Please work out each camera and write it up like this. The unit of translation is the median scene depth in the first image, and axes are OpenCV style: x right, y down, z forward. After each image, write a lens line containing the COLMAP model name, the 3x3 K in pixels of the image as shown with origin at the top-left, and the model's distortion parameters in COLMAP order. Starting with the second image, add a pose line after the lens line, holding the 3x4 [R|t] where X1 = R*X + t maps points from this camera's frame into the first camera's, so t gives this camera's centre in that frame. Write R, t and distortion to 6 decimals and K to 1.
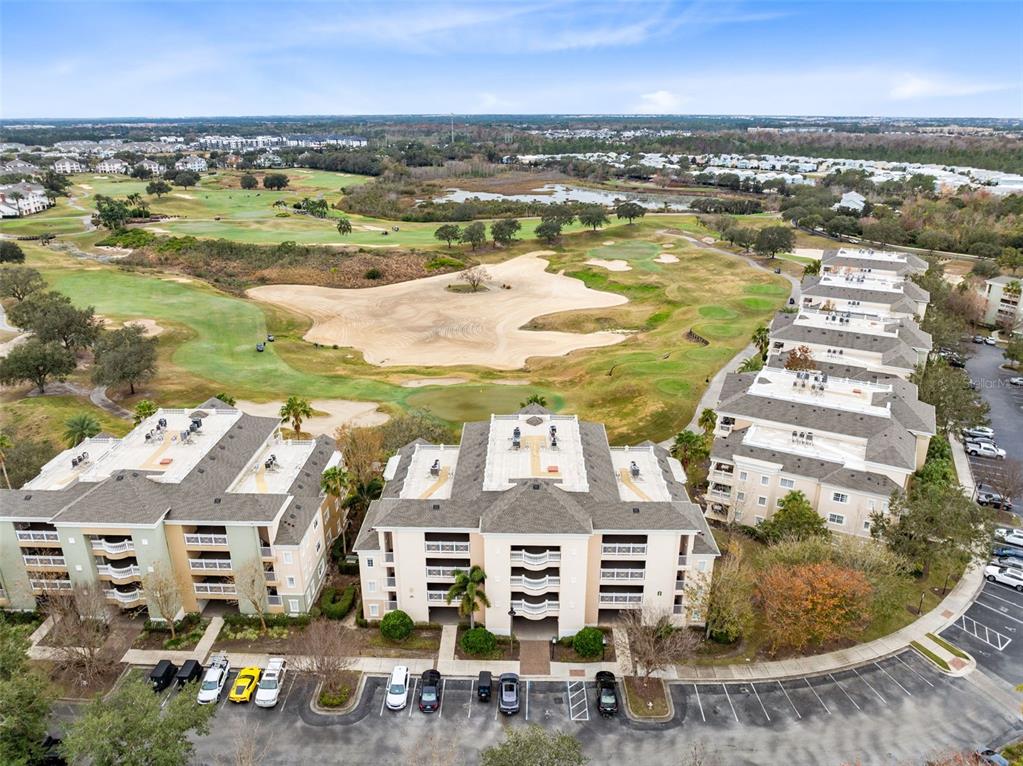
lens RADIAL K [[710.1, 0, 507.9], [0, 710.1, 381.3], [0, 0, 1]] dist [-0.041470, 0.010678]
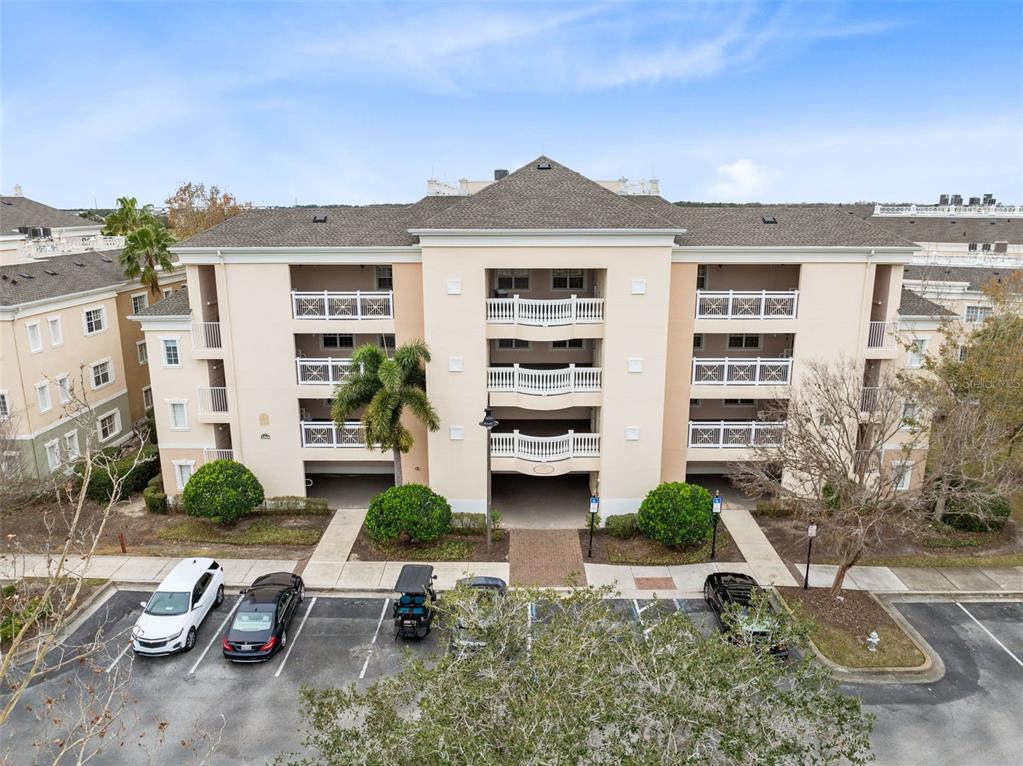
lens RADIAL K [[710.1, 0, 507.9], [0, 710.1, 381.3], [0, 0, 1]] dist [-0.041470, 0.010678]
pose [[0.999873, -0.001235, 0.015880, 0.009621], [0.003154, 0.992597, -0.121411, 0.338174], [-0.015613, 0.121446, 0.992475, 0.575804]]
